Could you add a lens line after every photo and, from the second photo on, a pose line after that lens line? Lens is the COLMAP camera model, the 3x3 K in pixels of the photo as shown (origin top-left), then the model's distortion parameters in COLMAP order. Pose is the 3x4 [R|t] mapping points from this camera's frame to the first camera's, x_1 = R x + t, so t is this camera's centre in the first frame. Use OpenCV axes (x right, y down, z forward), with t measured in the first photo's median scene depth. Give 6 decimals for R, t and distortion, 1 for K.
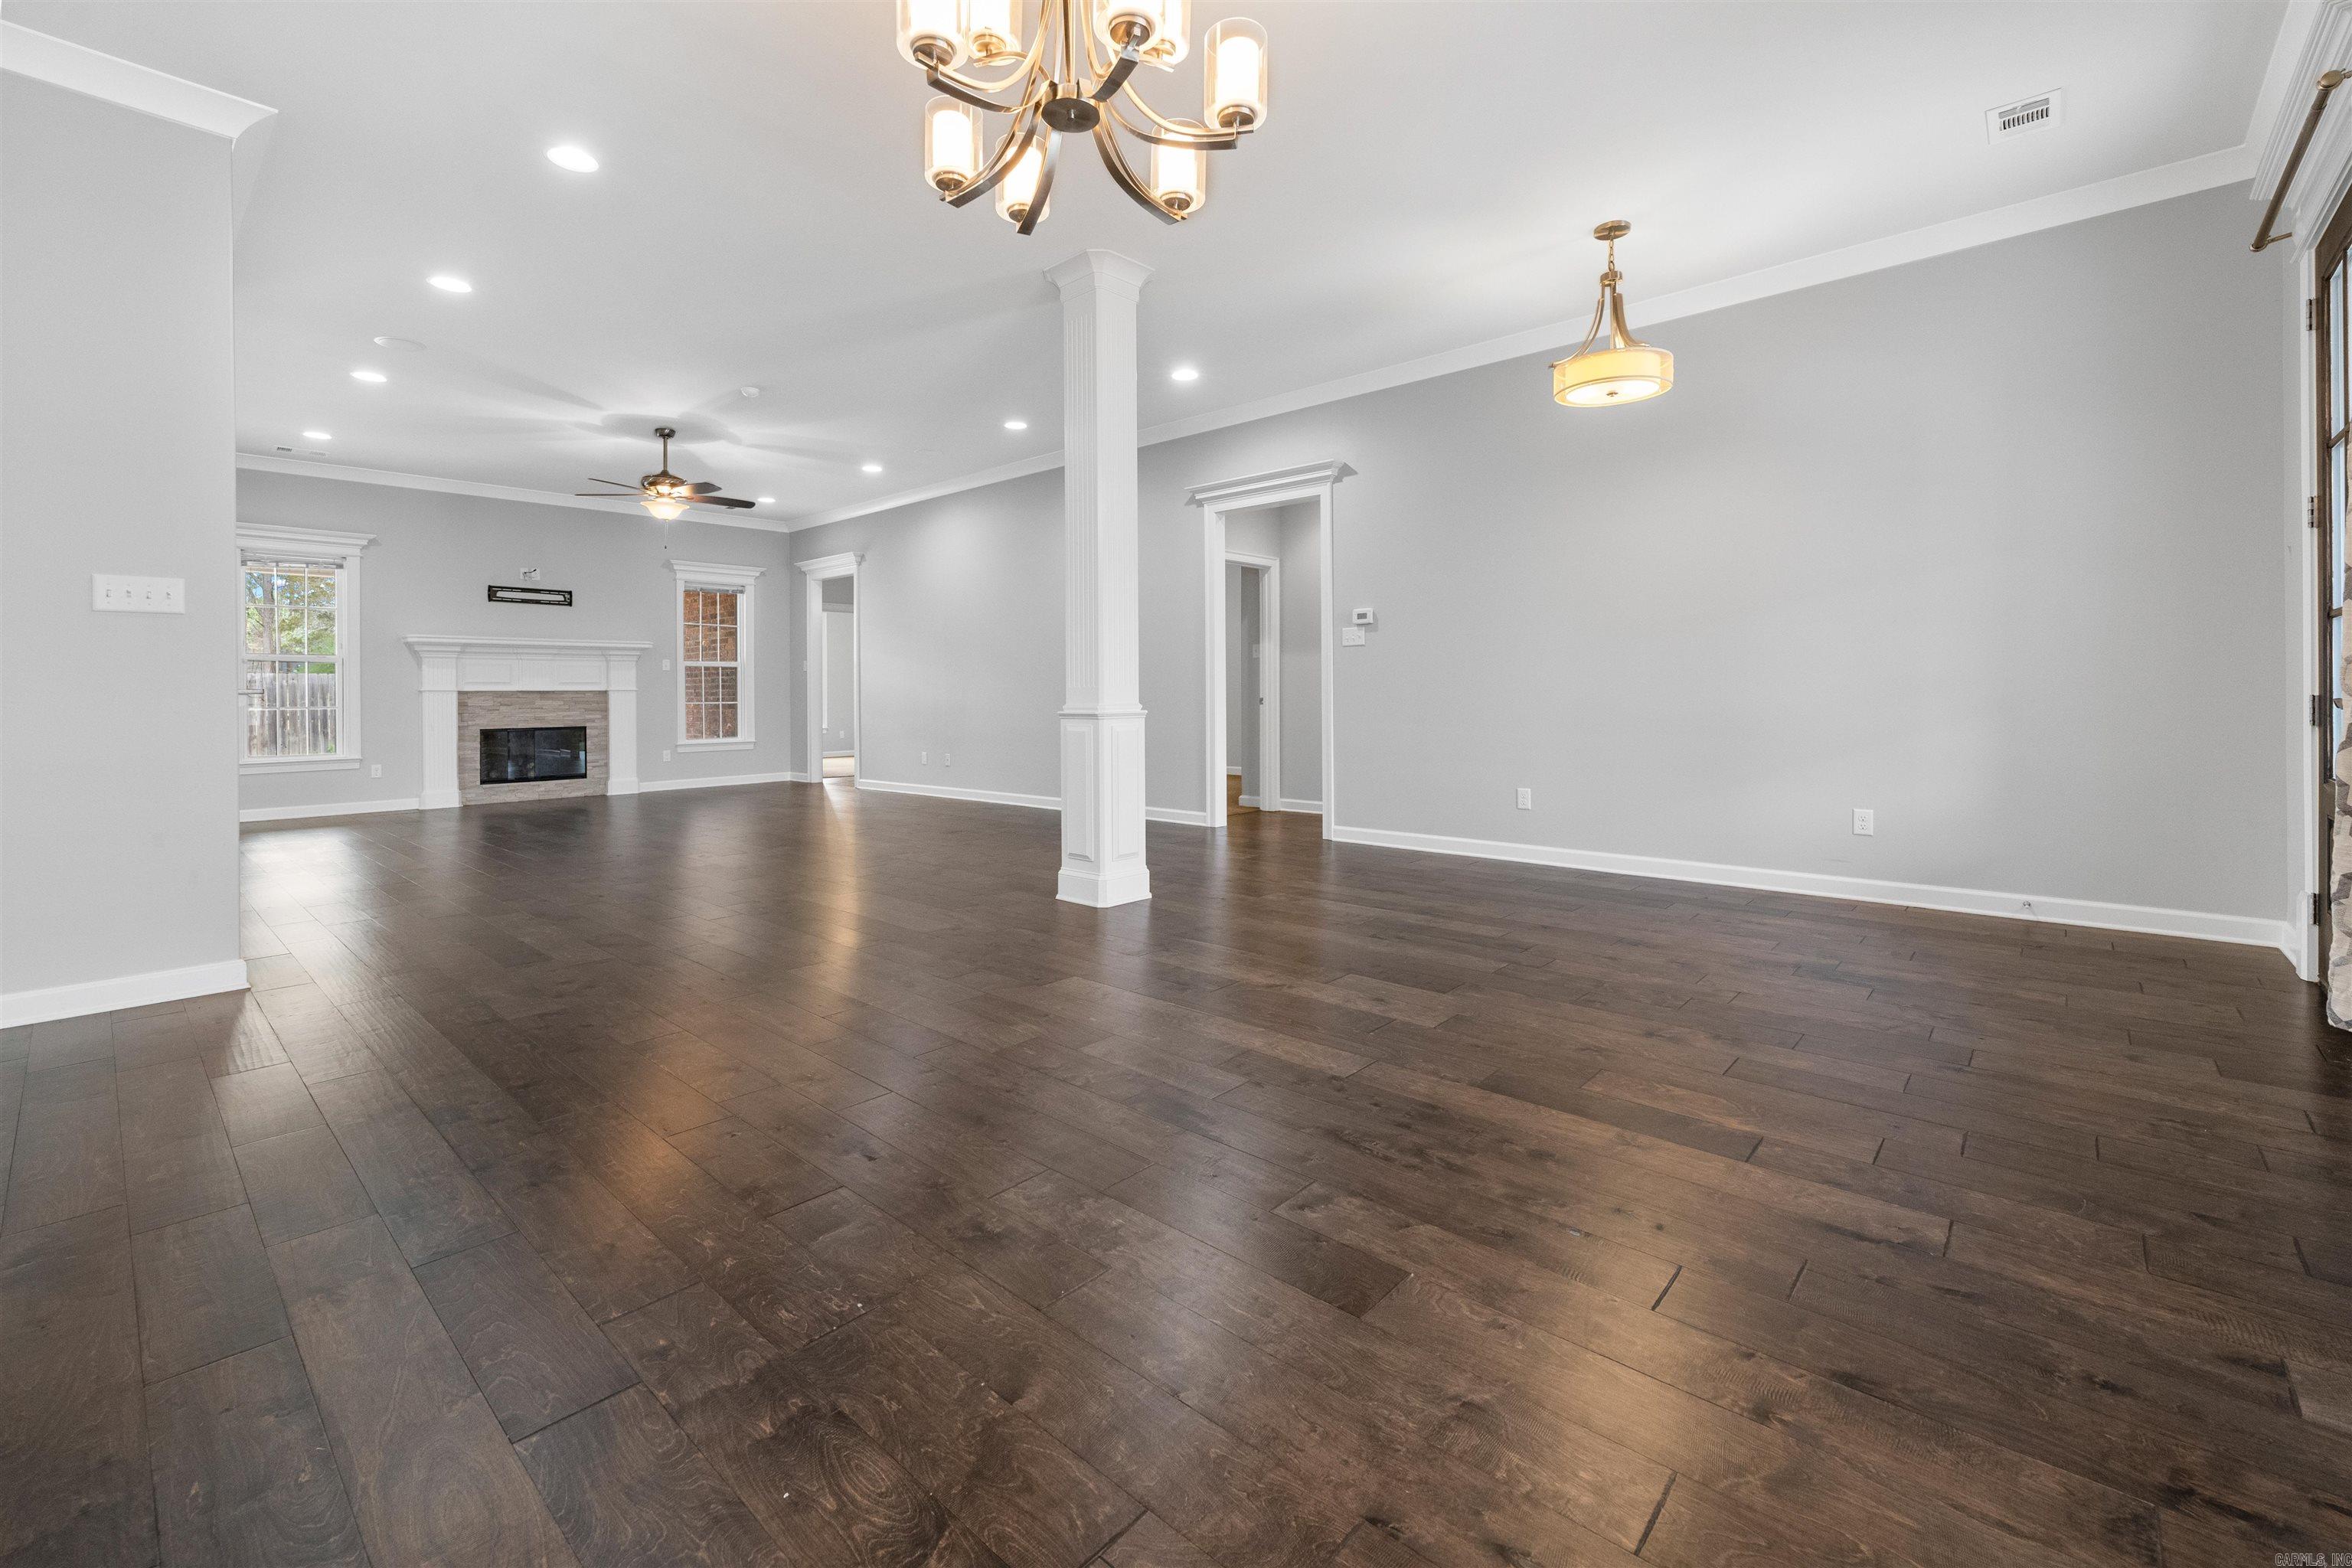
lens RADIAL K [[993.7, 0, 1158.4], [0, 993.7, 691.3], [0, 0, 1]] dist [0.009290, 0.000093]
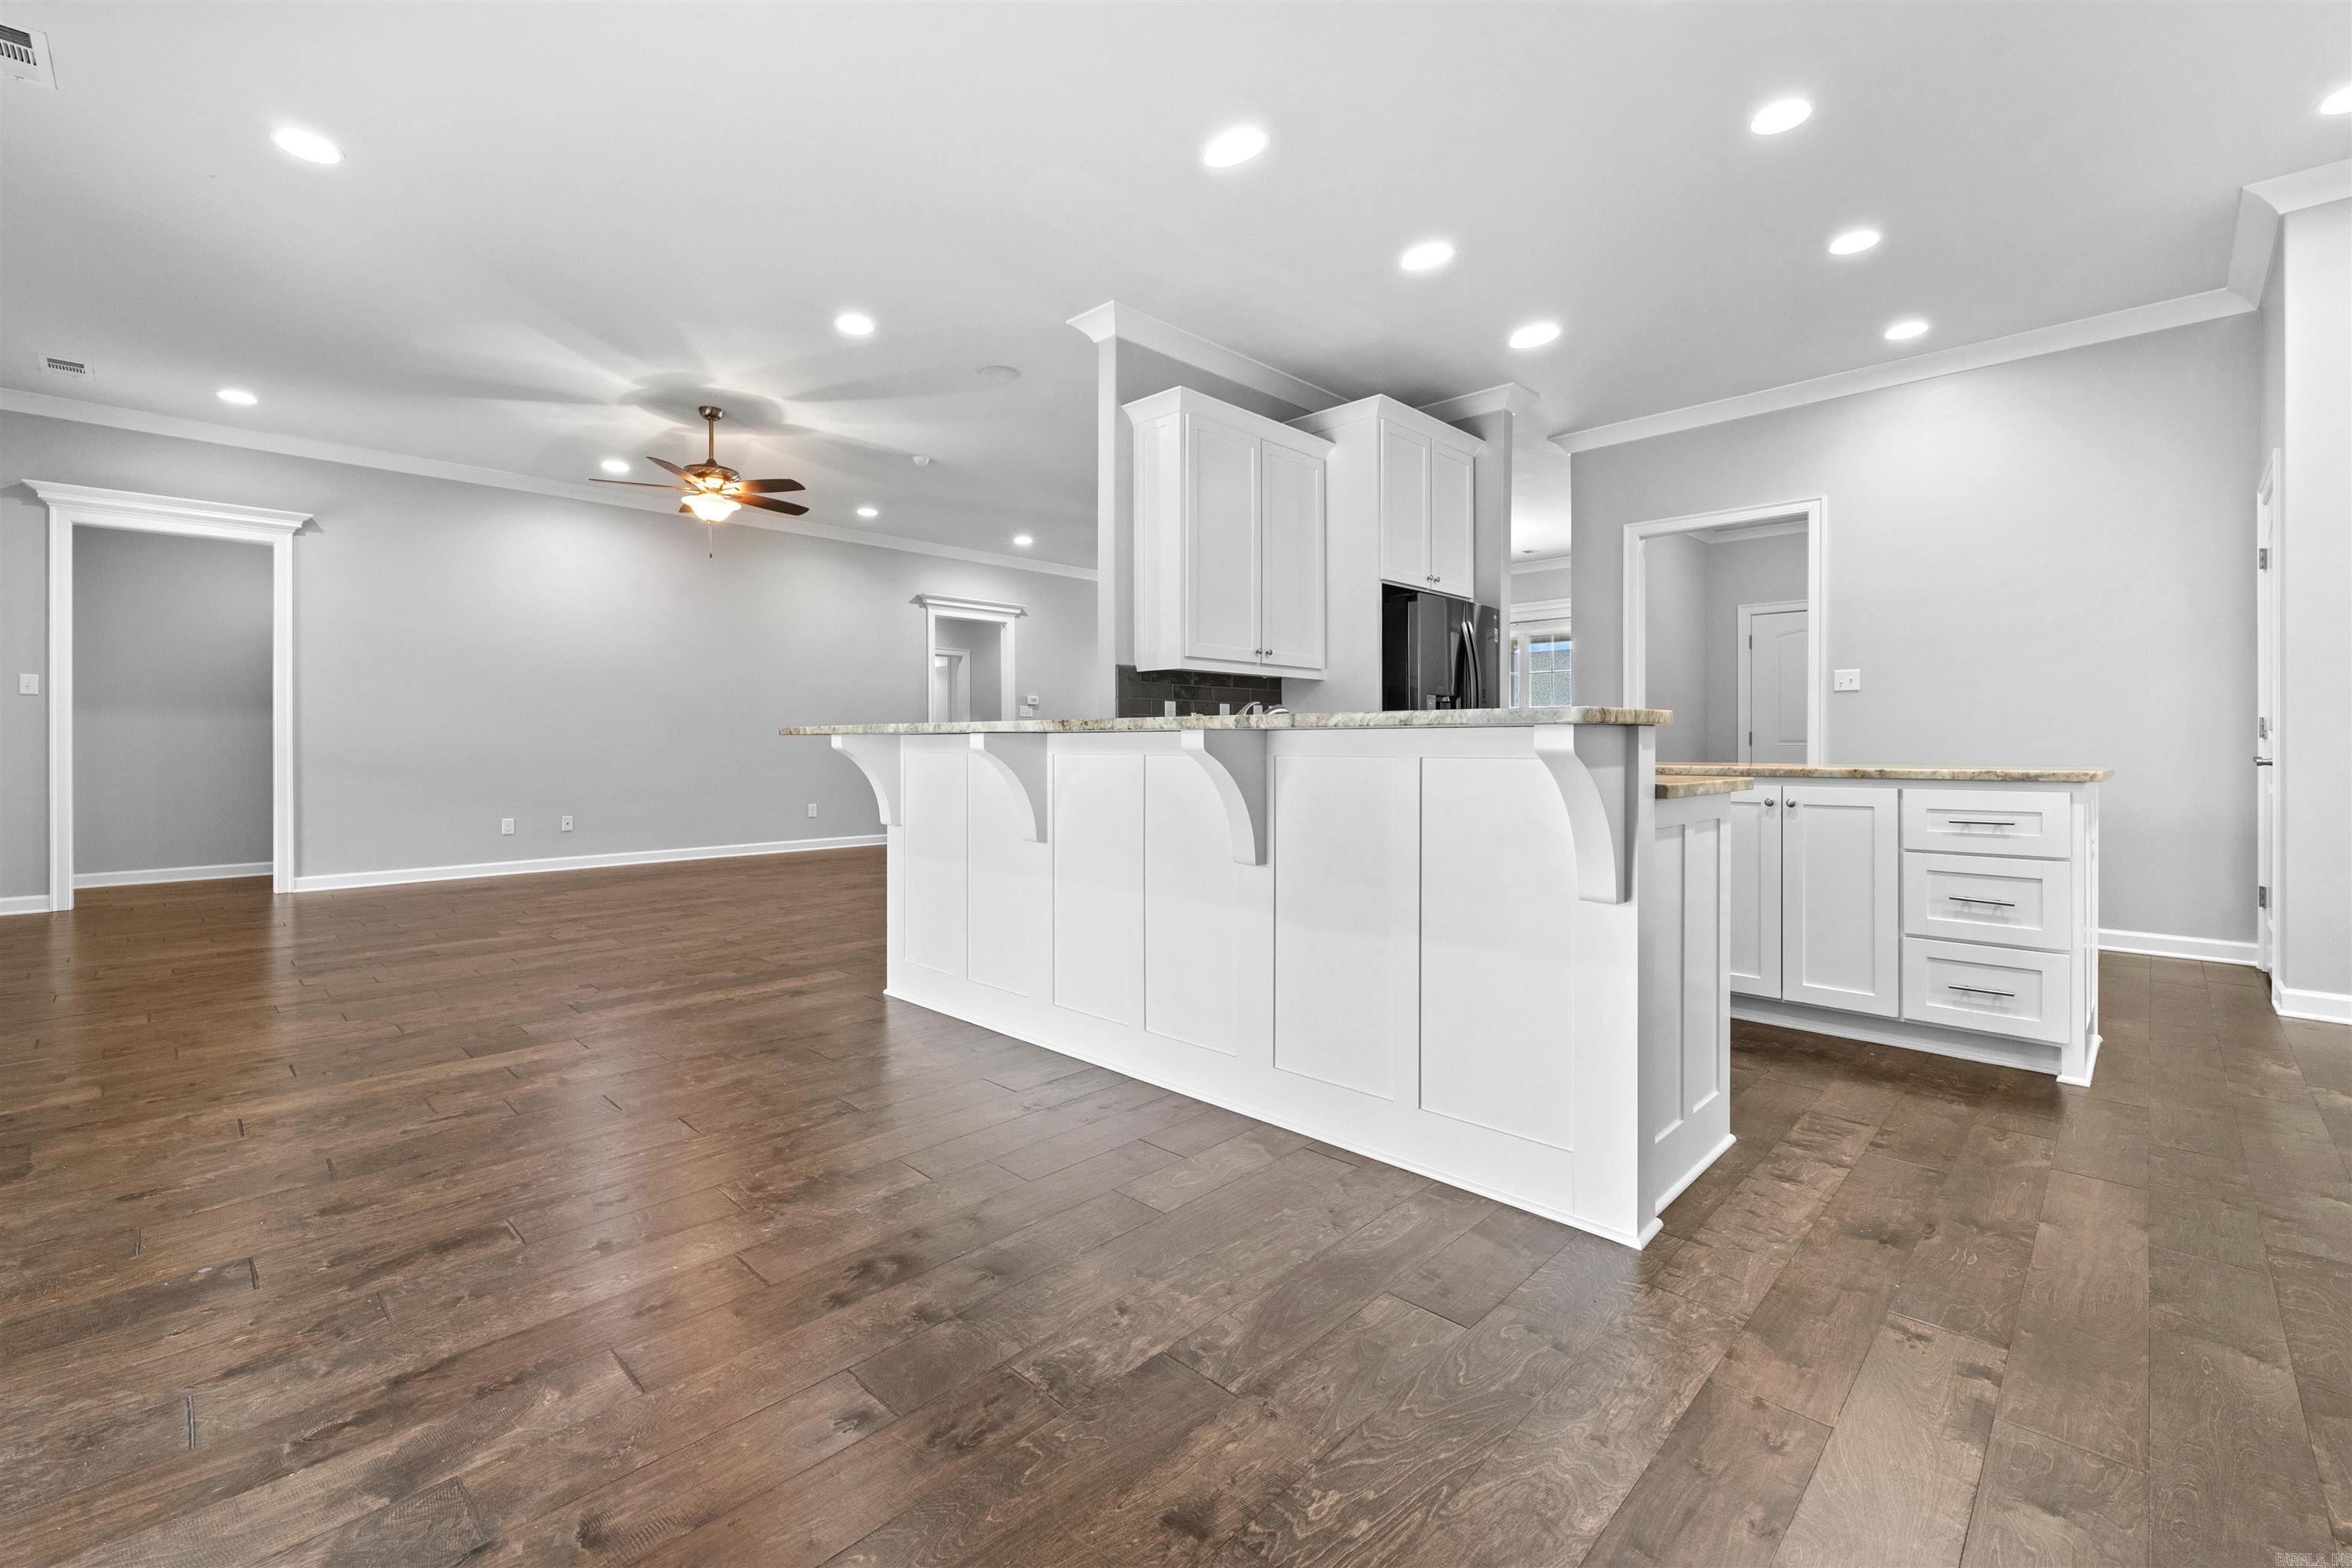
lens RADIAL K [[1000.2, 0, 1169.4], [0, 1000.2, 746.0], [0, 0, 1]] dist [0.012602, -0.005352]
pose [[0.023927, 0.006518, 0.999692, -1.029559], [-0.000688, 0.999979, -0.006503, 0.010584], [-0.999713, -0.000533, 0.023931, 0.490501]]
